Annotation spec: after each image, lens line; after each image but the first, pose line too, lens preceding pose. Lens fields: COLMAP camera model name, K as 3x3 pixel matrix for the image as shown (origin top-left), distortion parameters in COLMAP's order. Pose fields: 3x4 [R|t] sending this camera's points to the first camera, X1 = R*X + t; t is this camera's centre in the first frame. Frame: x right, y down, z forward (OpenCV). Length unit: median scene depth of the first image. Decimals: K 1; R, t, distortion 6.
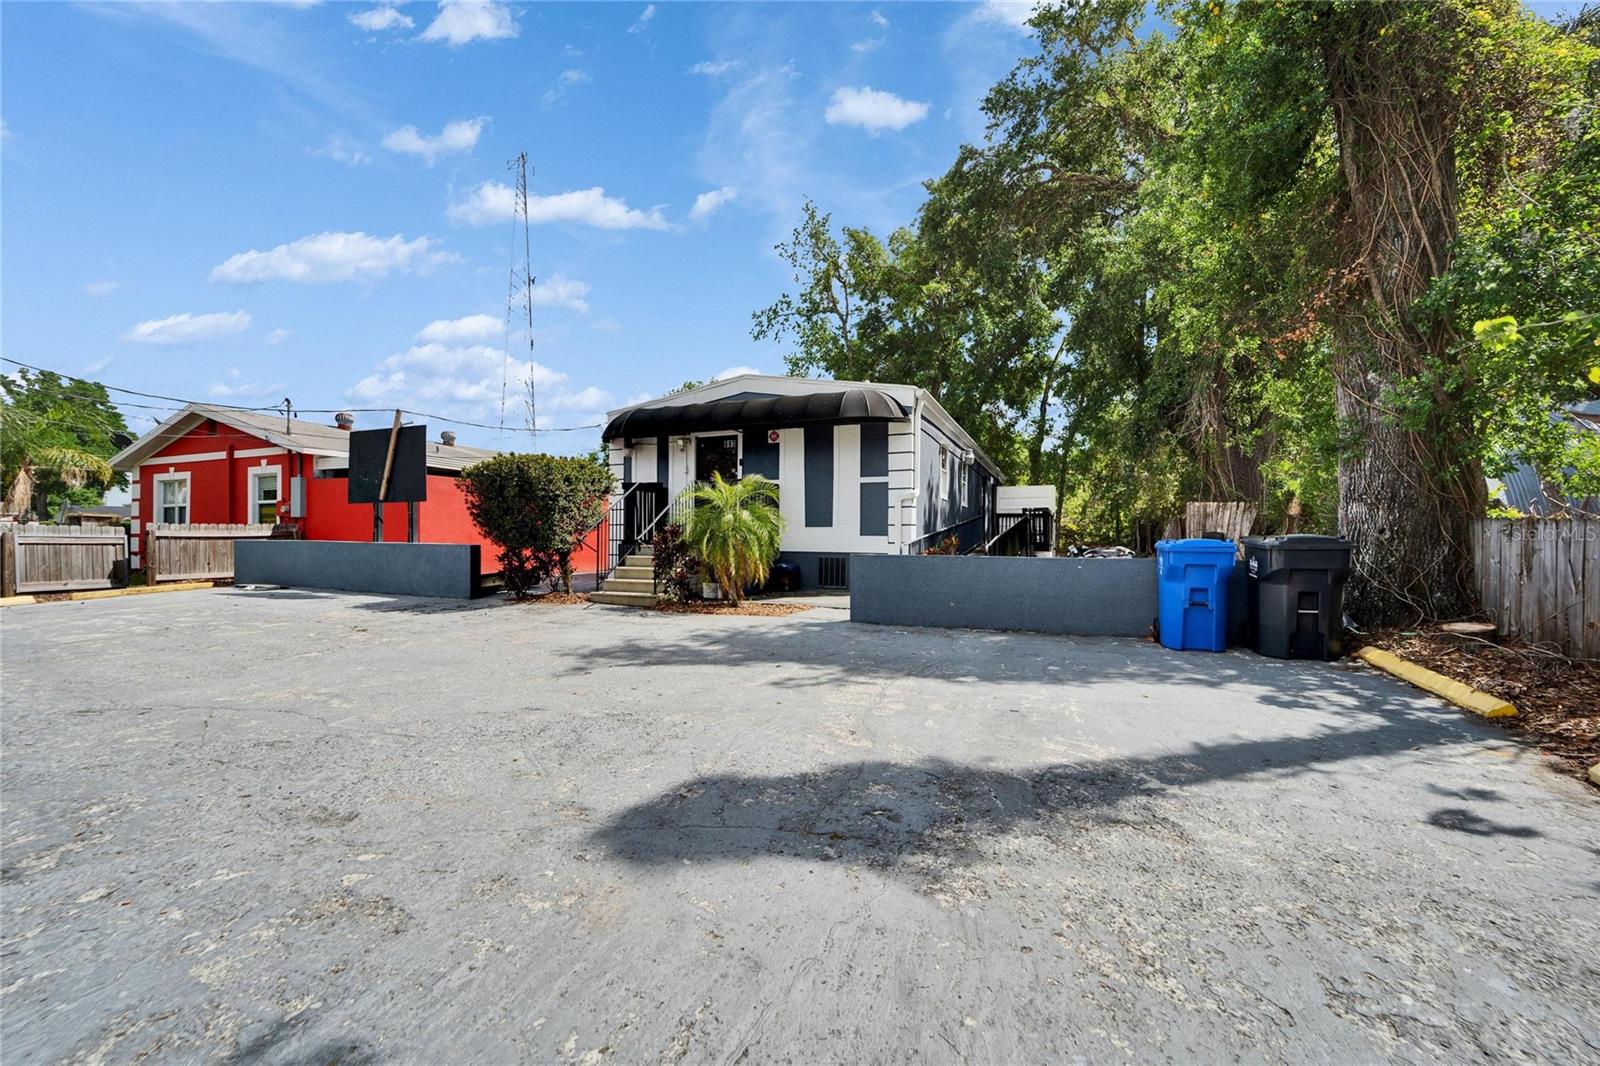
lens RADIAL K [[662.4, 0, 788.7], [0, 662.4, 539.5], [0, 0, 1]] dist [0.005819, -0.000377]
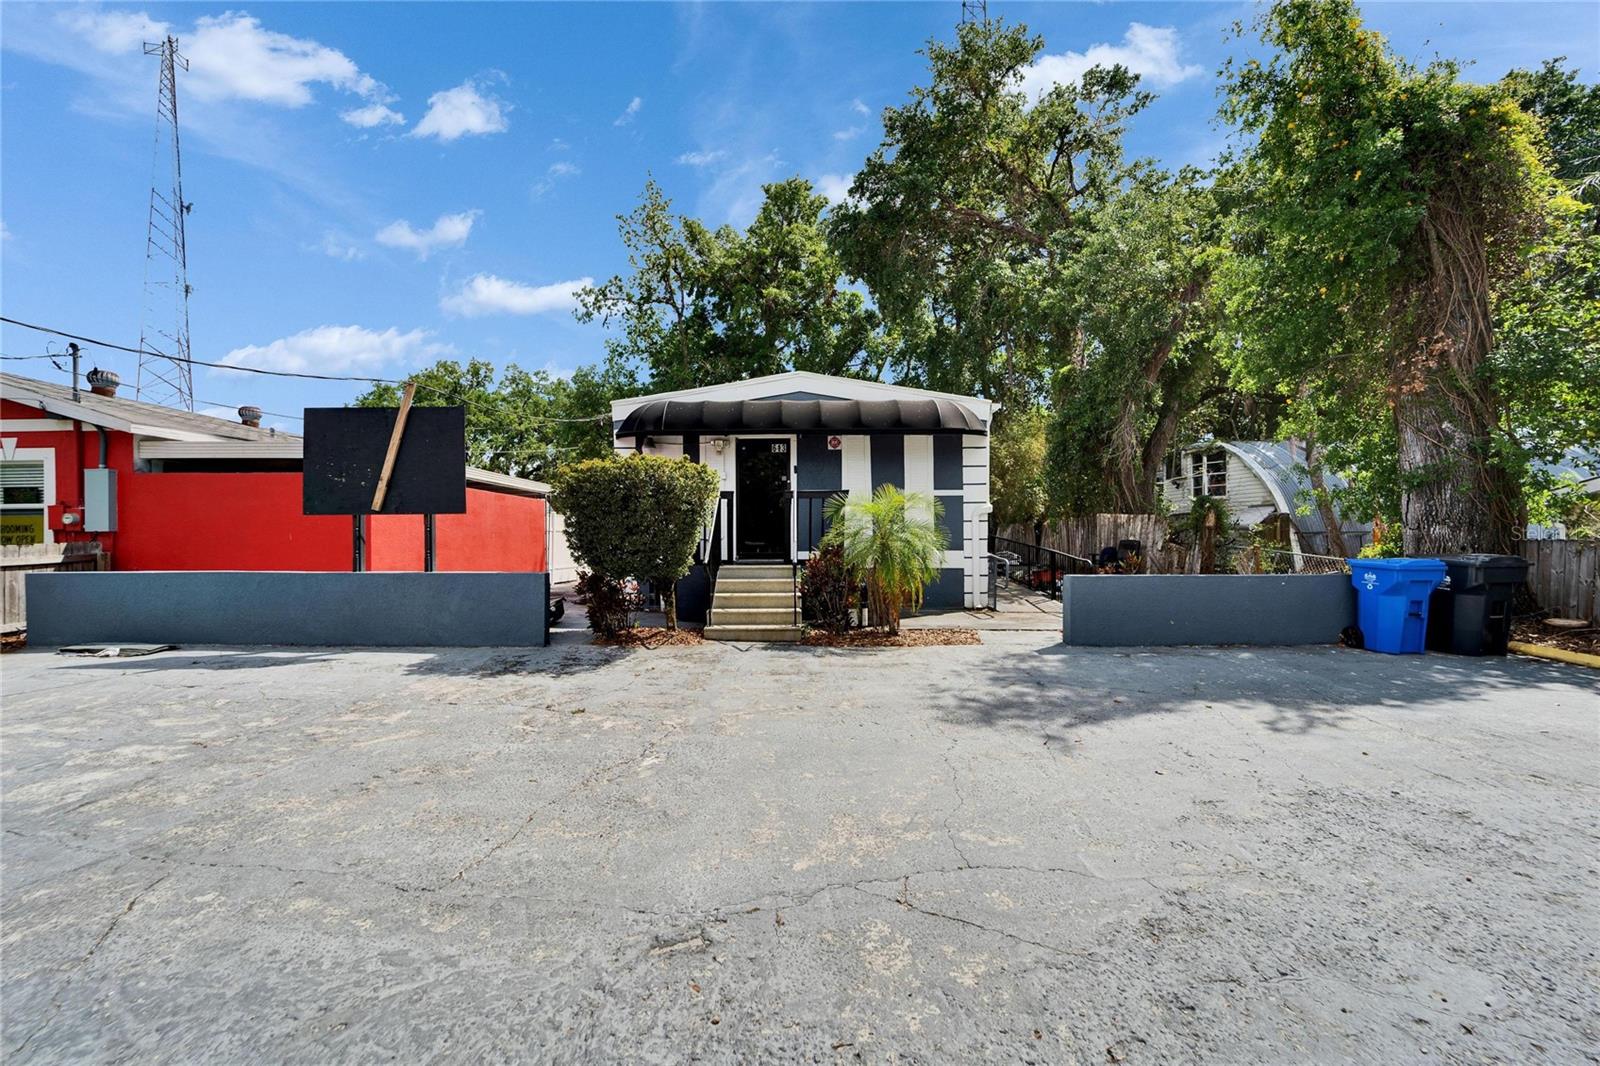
lens RADIAL K [[662.4, 0, 788.7], [0, 662.4, 539.5], [0, 0, 1]] dist [0.005819, -0.000377]
pose [[0.922353, -0.010109, 0.386215, -0.393348], [0.009670, 0.999949, 0.003081, -0.022363], [-0.386226, 0.000893, 0.922404, 0.158118]]
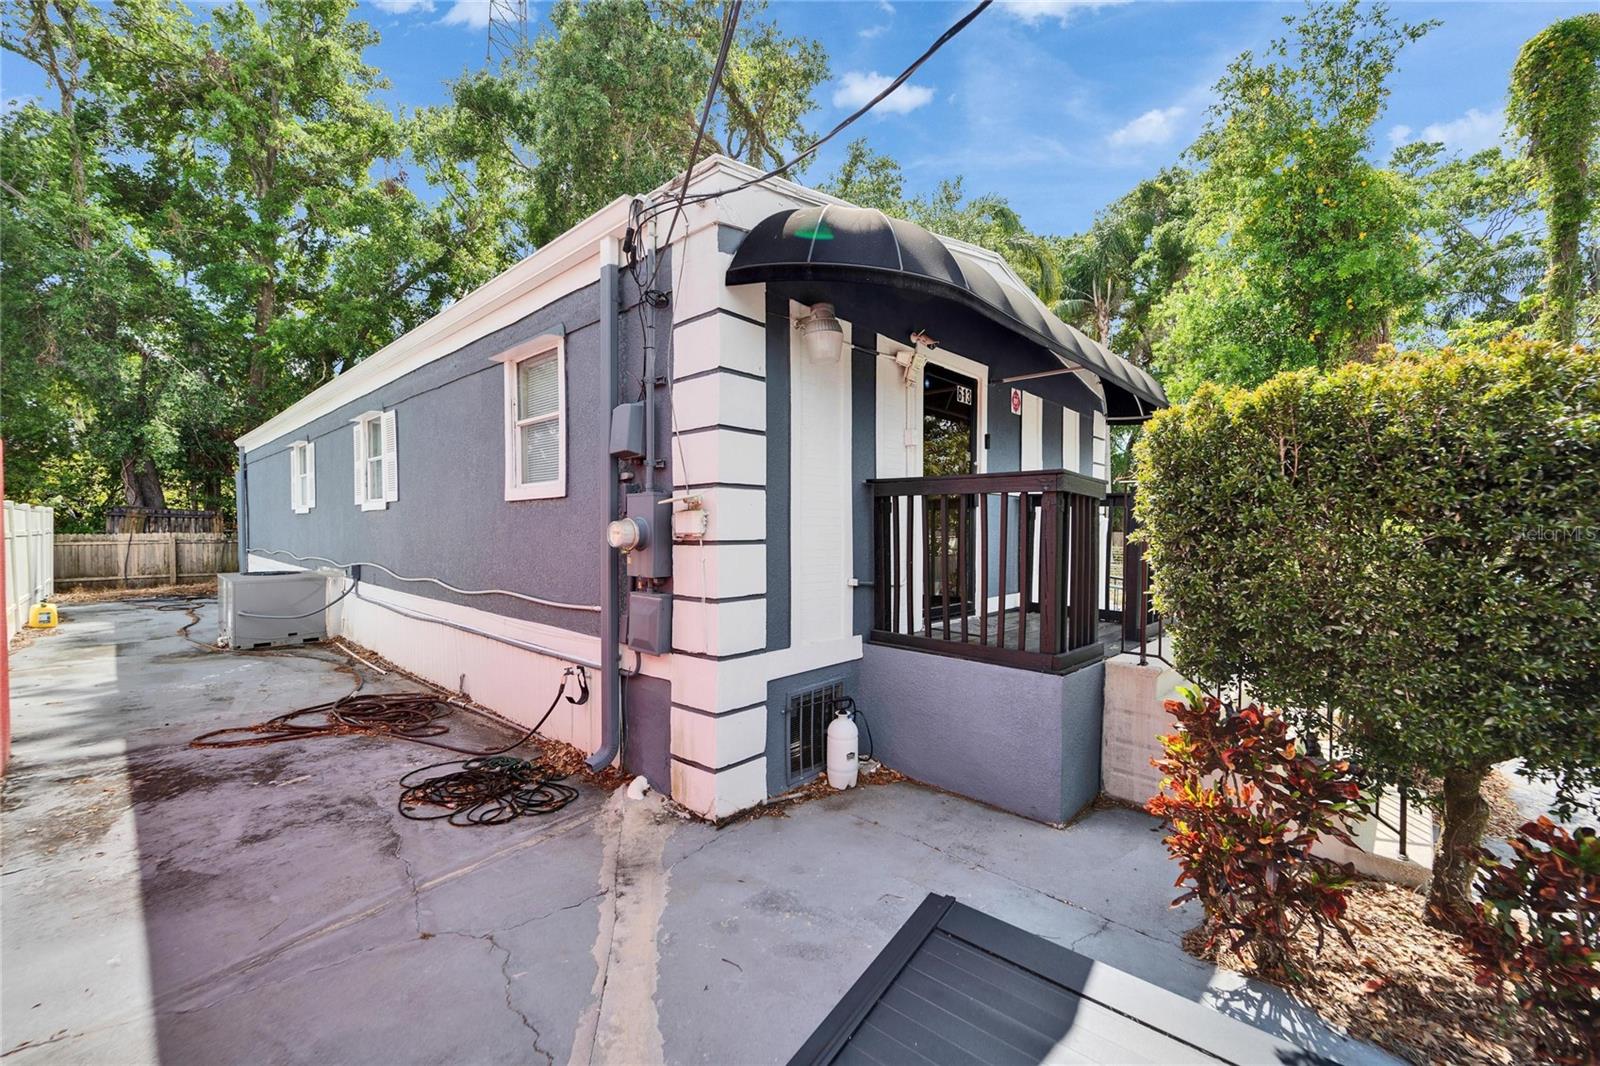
lens RADIAL K [[662.4, 0, 788.7], [0, 662.4, 539.5], [0, 0, 1]] dist [0.005819, -0.000377]
pose [[0.355450, -0.010083, 0.934641, -0.513644], [-0.001123, 0.999936, 0.011215, -0.047480], [-0.934695, -0.005036, 0.355416, 0.880471]]
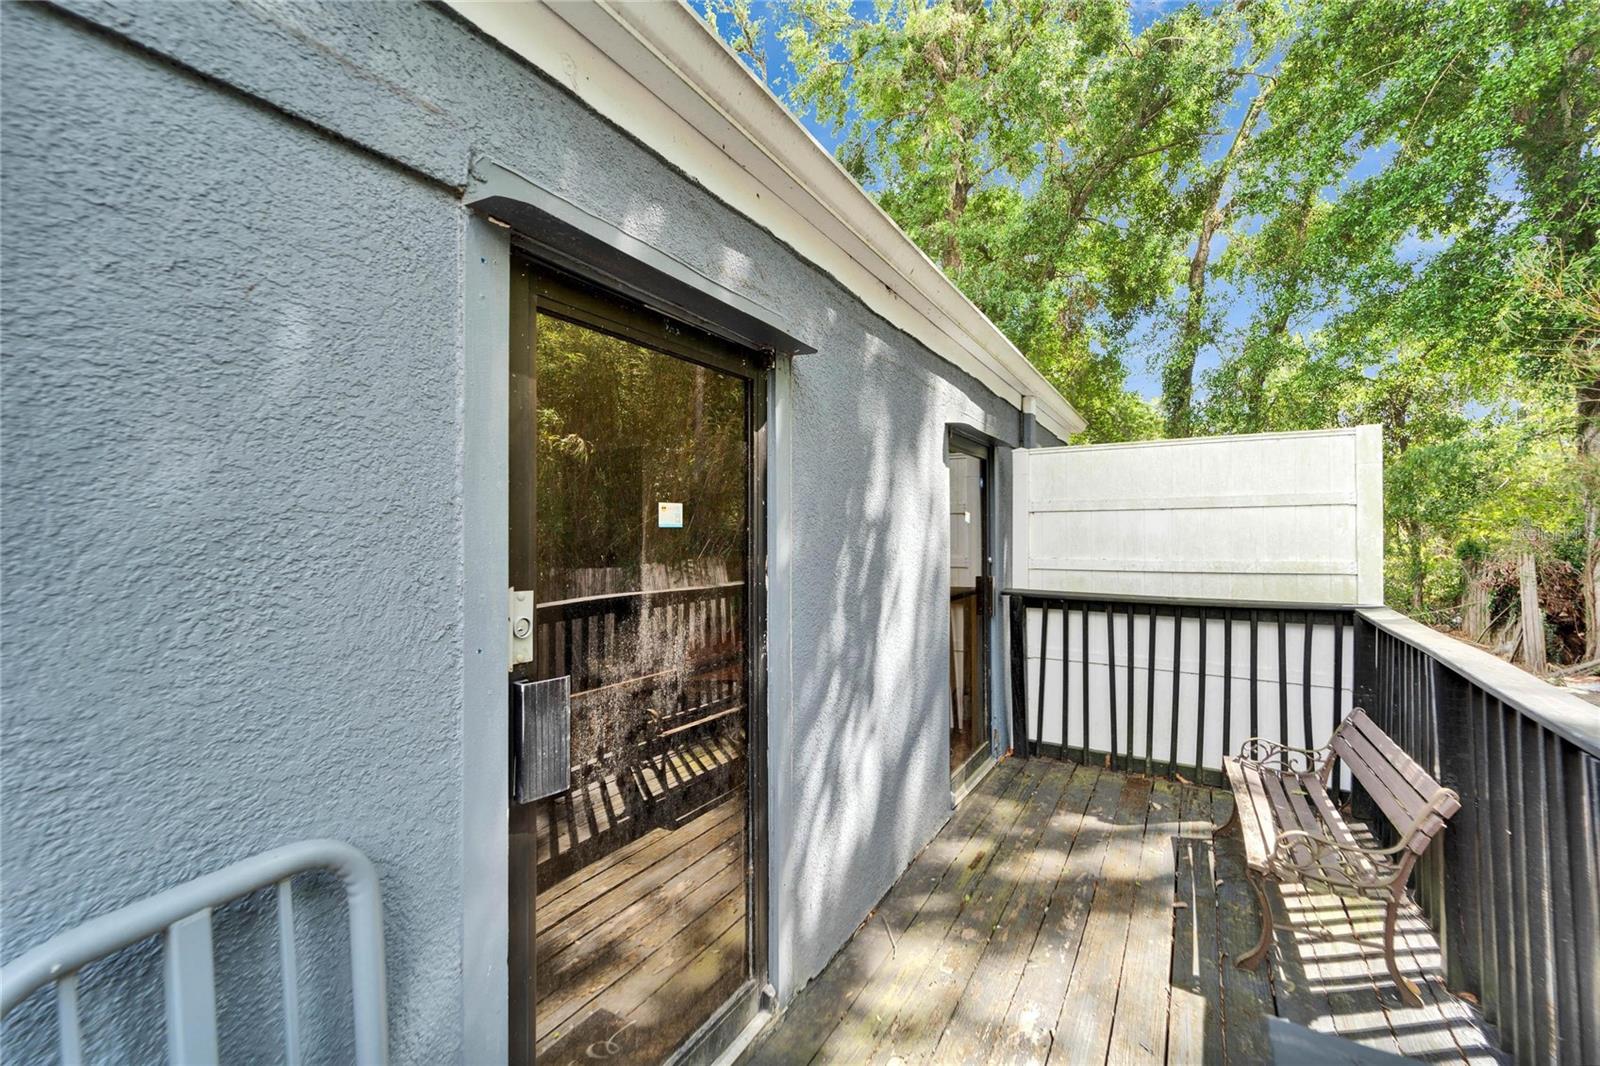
lens RADIAL K [[662.4, 0, 788.7], [0, 662.4, 539.5], [0, 0, 1]] dist [0.005819, -0.000377]
pose [[0.988062, -0.018564, -0.152934, 0.495391], [0.019590, 0.999795, 0.005205, -0.098038], [0.152806, -0.008139, 0.988223, 1.424398]]
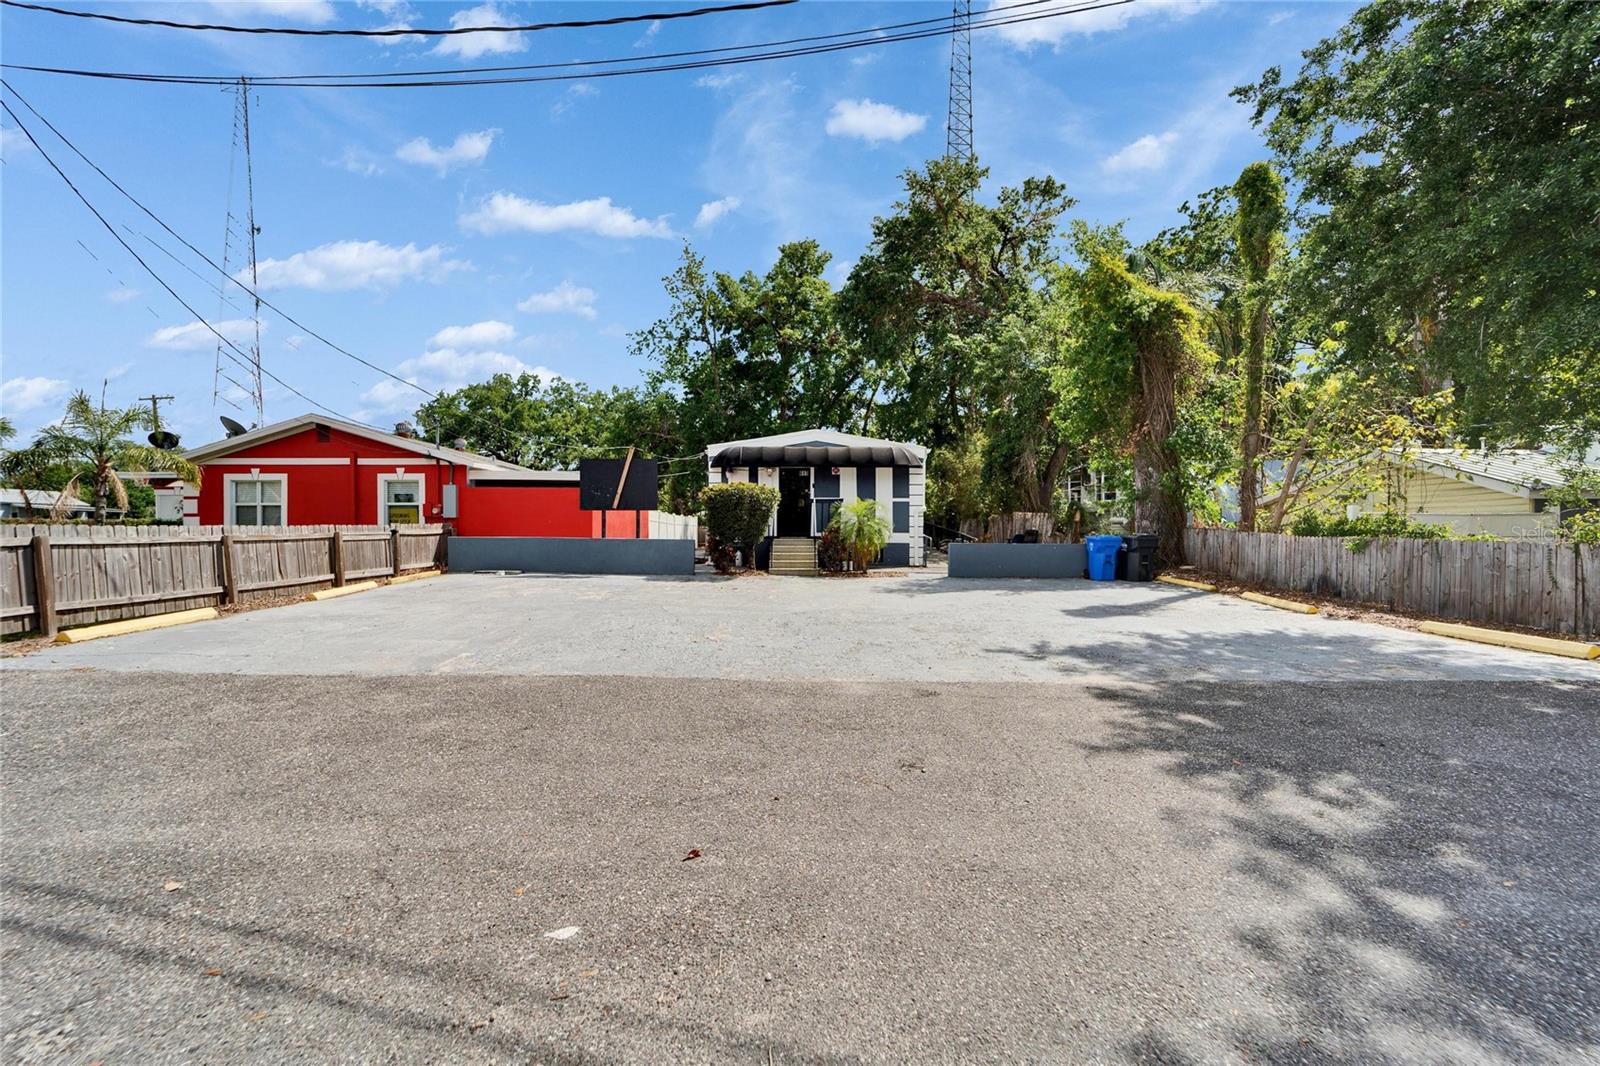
lens RADIAL K [[662.4, 0, 788.7], [0, 662.4, 539.5], [0, 0, 1]] dist [0.005819, -0.000377]
pose [[0.922308, -0.005728, 0.386414, -0.667774], [0.000917, 0.999920, 0.012634, -0.008659], [-0.386455, -0.011298, 0.922239, -0.384440]]
